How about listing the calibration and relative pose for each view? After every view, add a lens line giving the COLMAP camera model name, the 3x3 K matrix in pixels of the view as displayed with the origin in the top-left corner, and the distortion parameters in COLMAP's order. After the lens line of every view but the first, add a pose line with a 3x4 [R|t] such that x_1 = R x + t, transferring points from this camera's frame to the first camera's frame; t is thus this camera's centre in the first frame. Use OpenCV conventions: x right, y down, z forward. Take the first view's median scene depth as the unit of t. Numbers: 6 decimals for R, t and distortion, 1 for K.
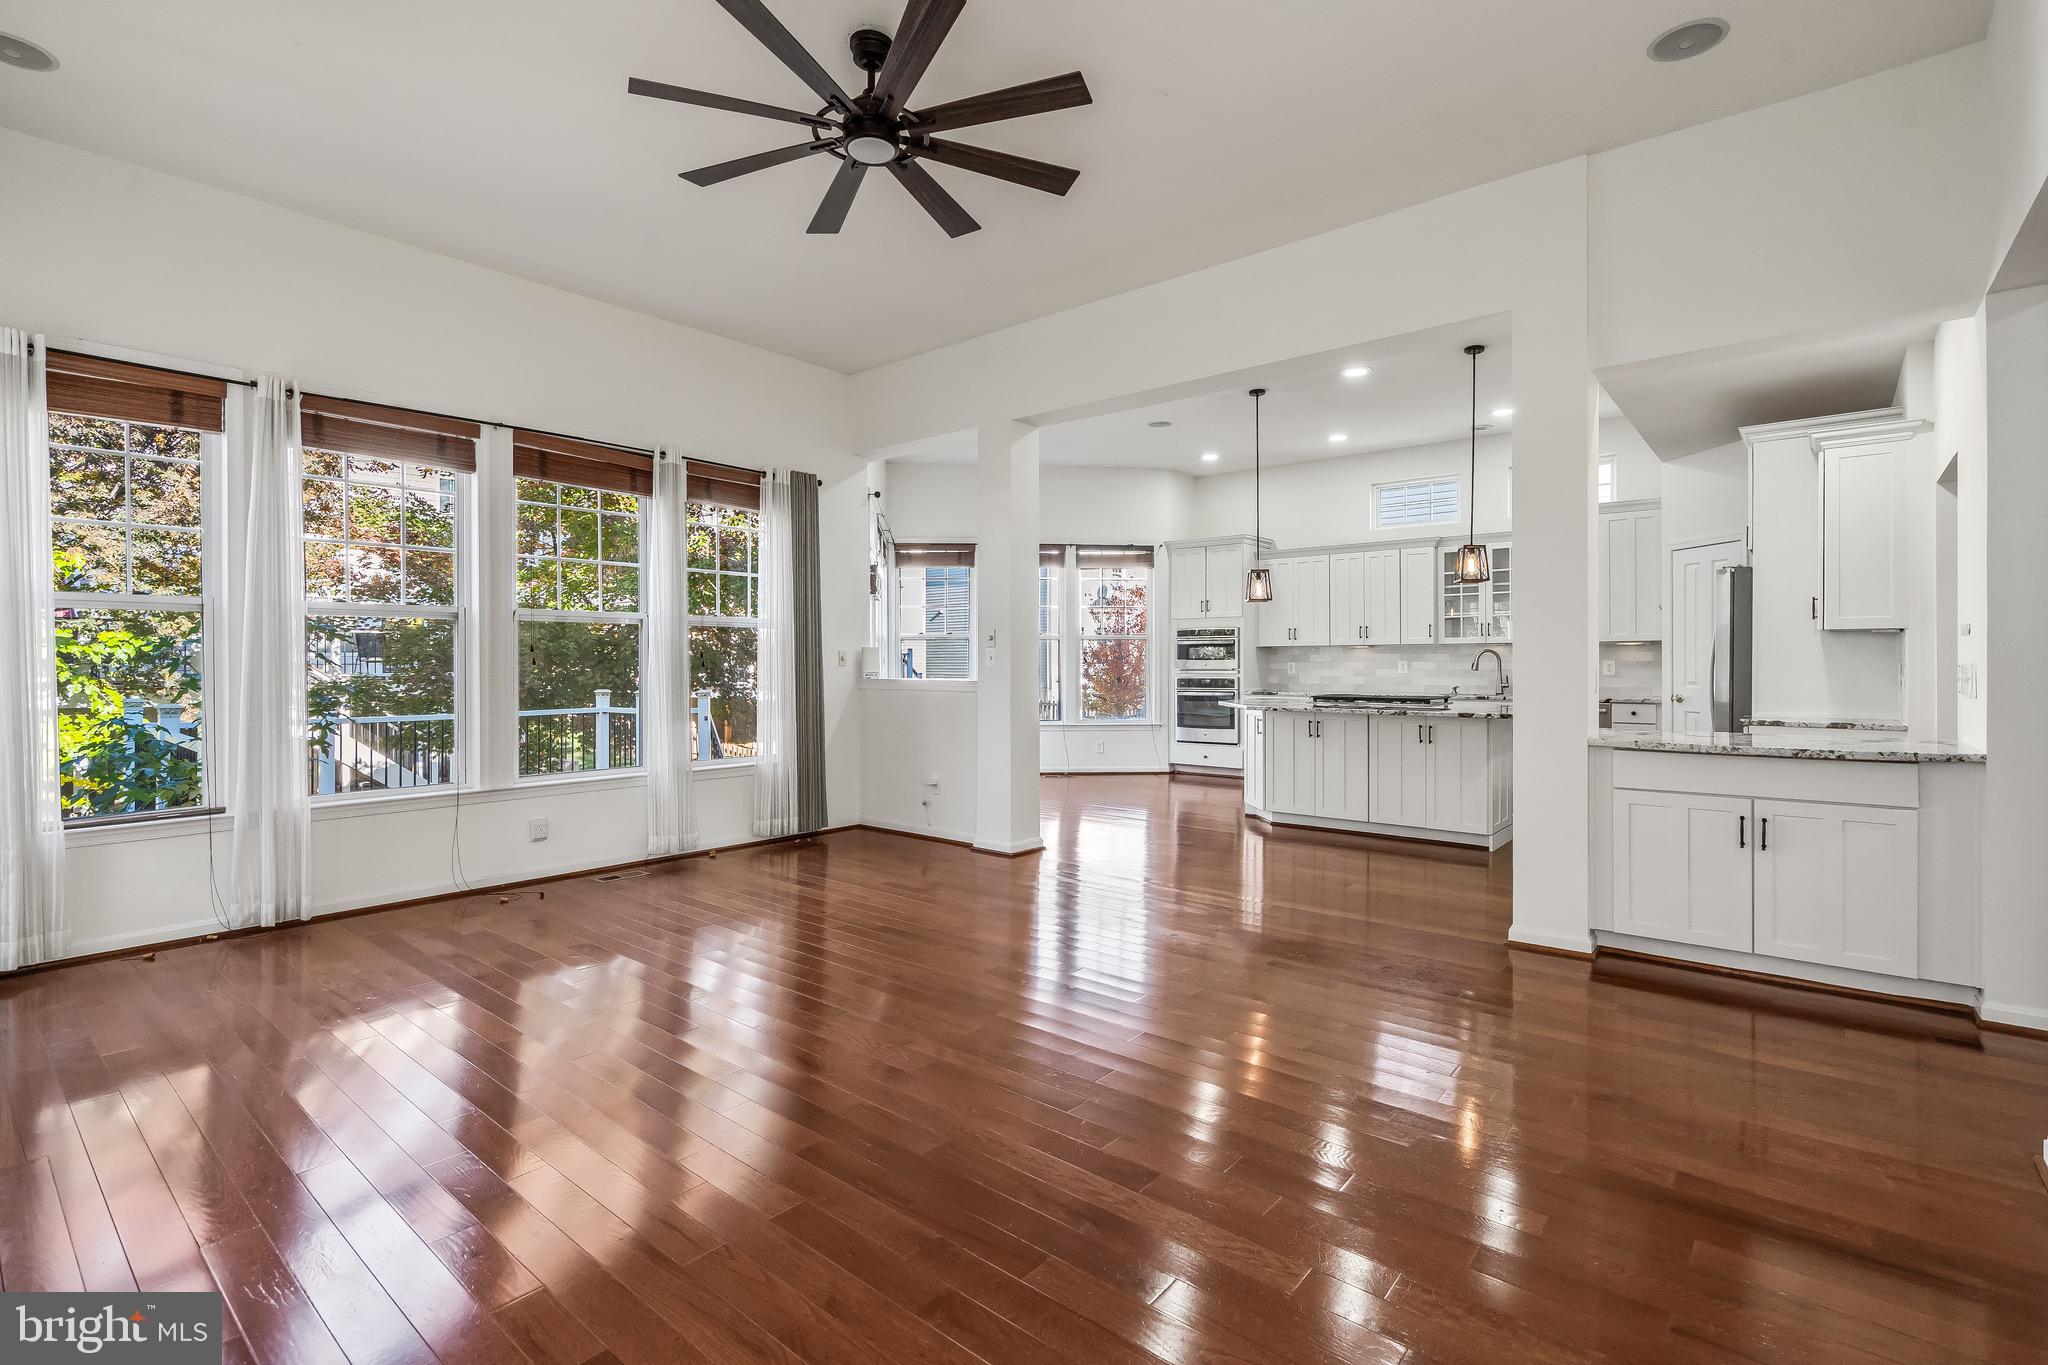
lens RADIAL K [[956.3, 0, 1023.8], [0, 956.3, 664.7], [0, 0, 1]] dist [-0.001141, 0.000036]
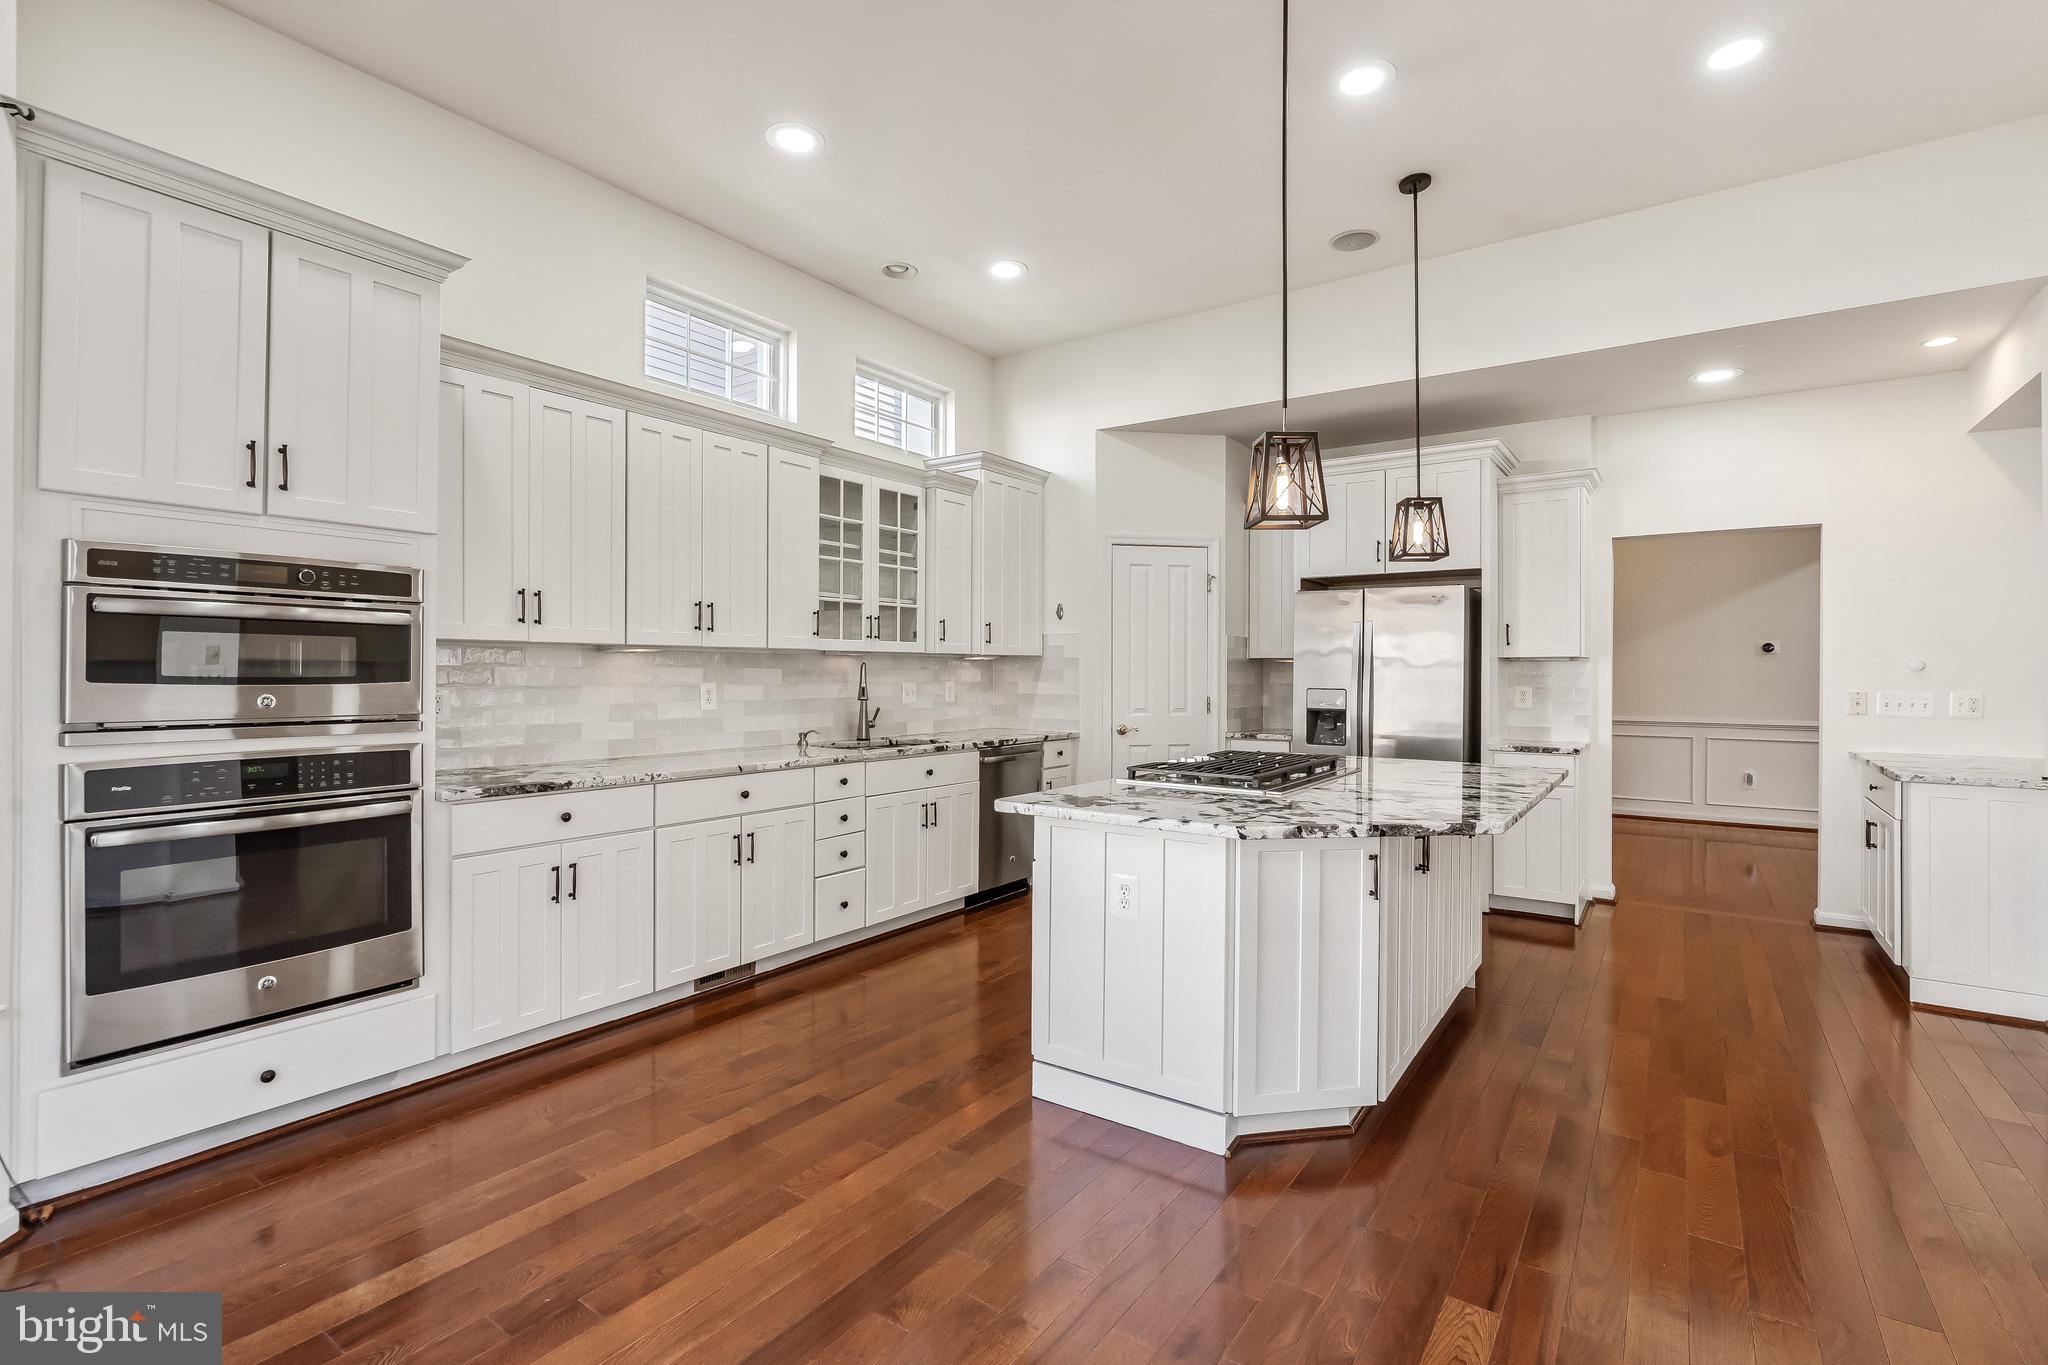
lens RADIAL K [[936.9, 0, 1021.5], [0, 936.9, 666.5], [0, 0, 1]] dist [-0.002281, 0.001424]
pose [[-0.076185, 0.009244, 0.997051, -0.067372], [-0.000990, 0.999956, -0.009347, -0.007303], [-0.997093, -0.001699, -0.076172, 0.824665]]
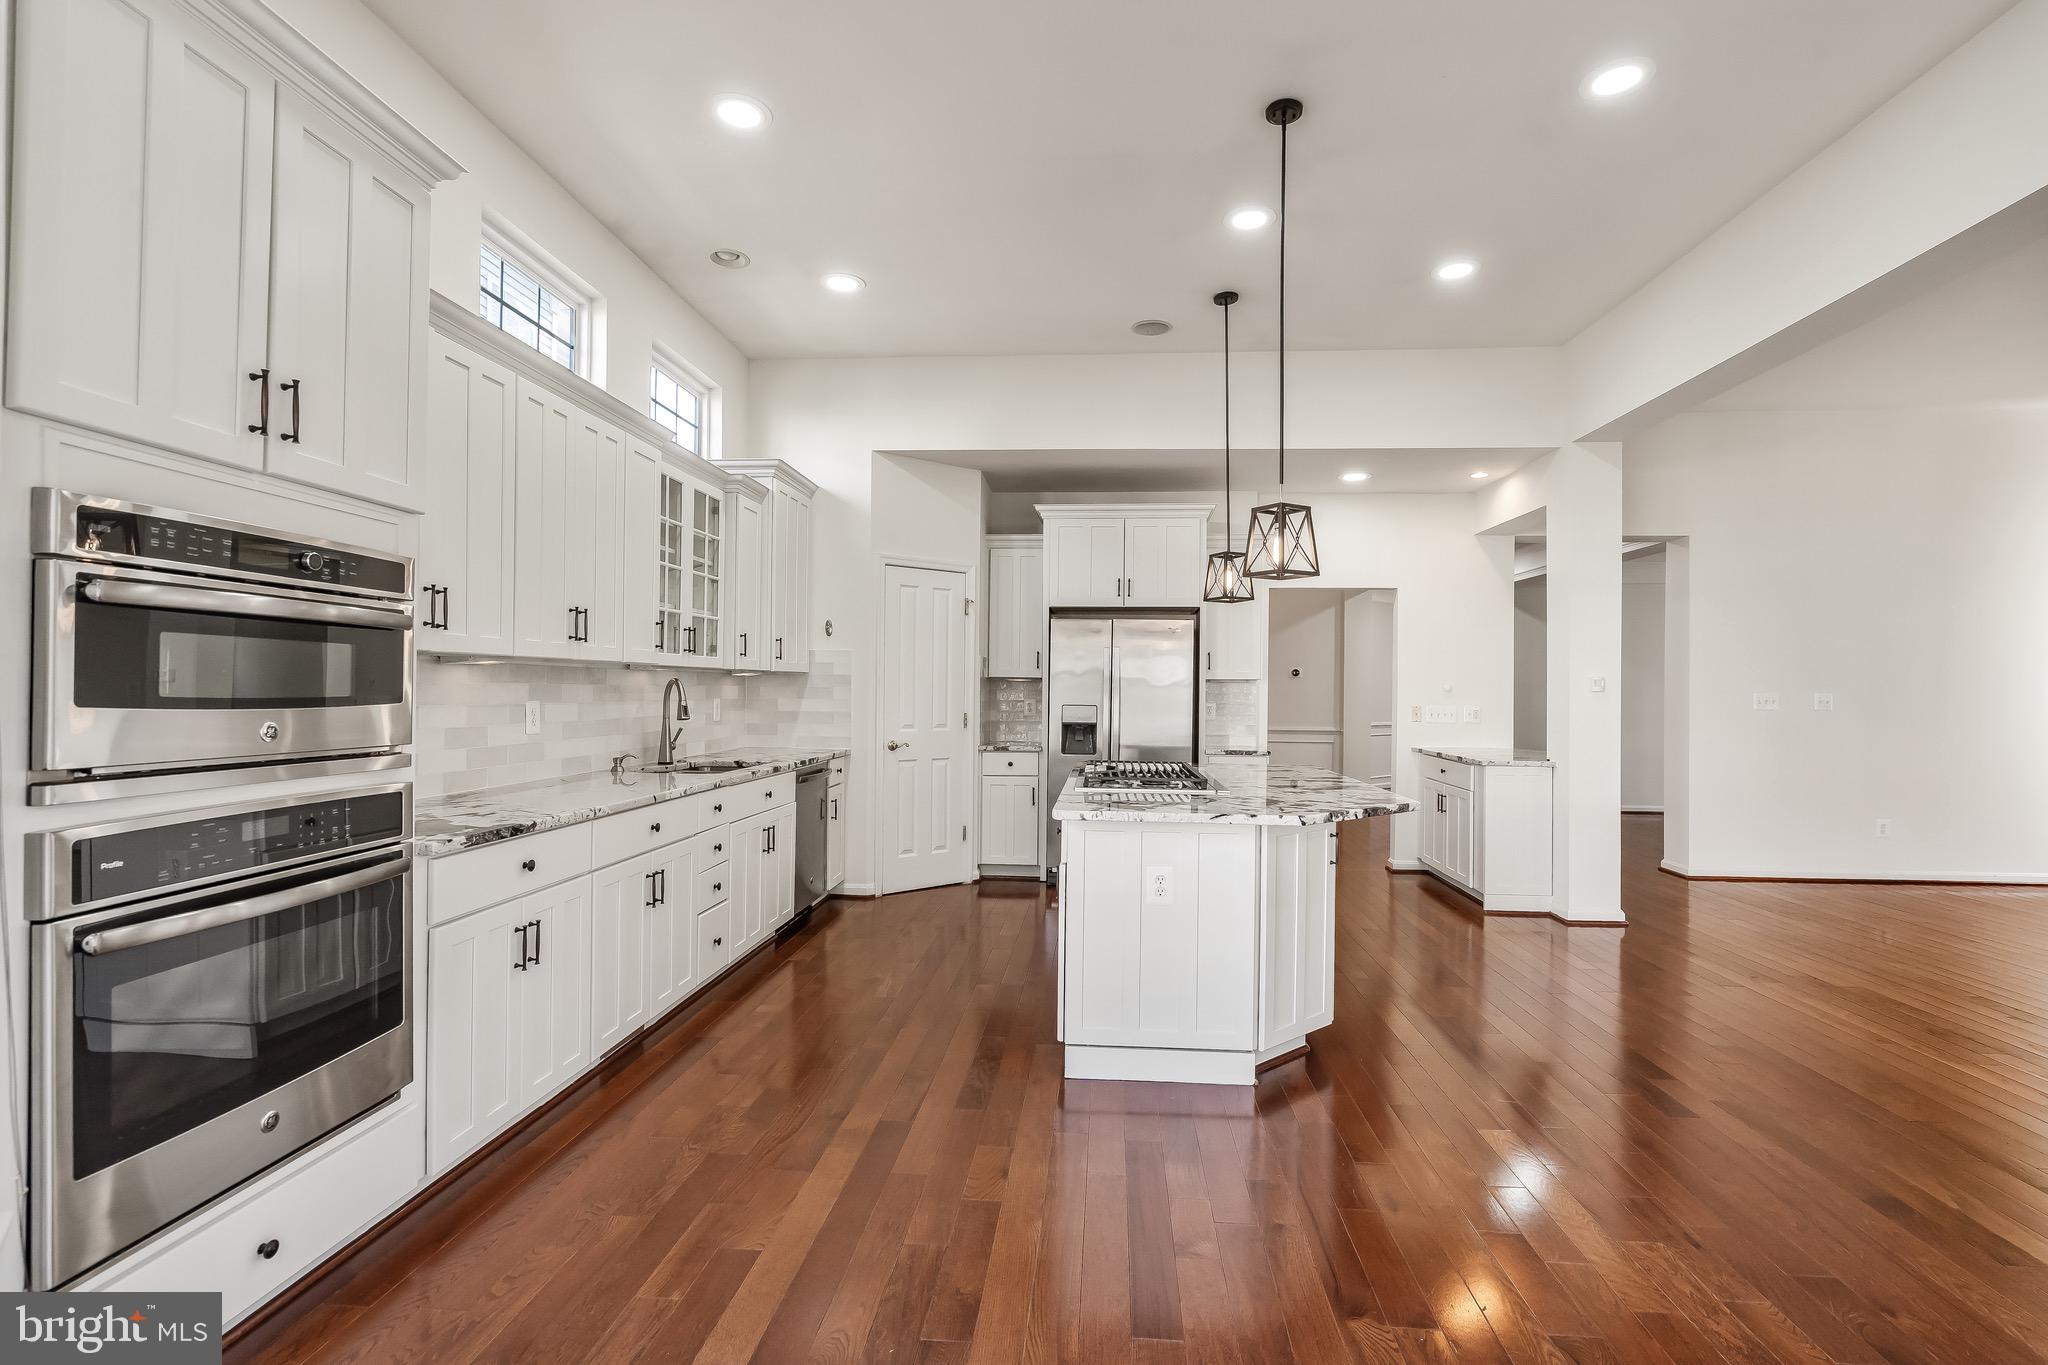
lens RADIAL K [[944.2, 0, 1024.0], [0, 944.2, 682.5], [0, 0, 1]] dist [-0.004103, -0.000042]
pose [[-0.567463, 0.005111, 0.823383, -0.036009], [-0.004770, 0.999944, -0.009494, -0.008498], [-0.823385, -0.009316, -0.567407, 0.985797]]
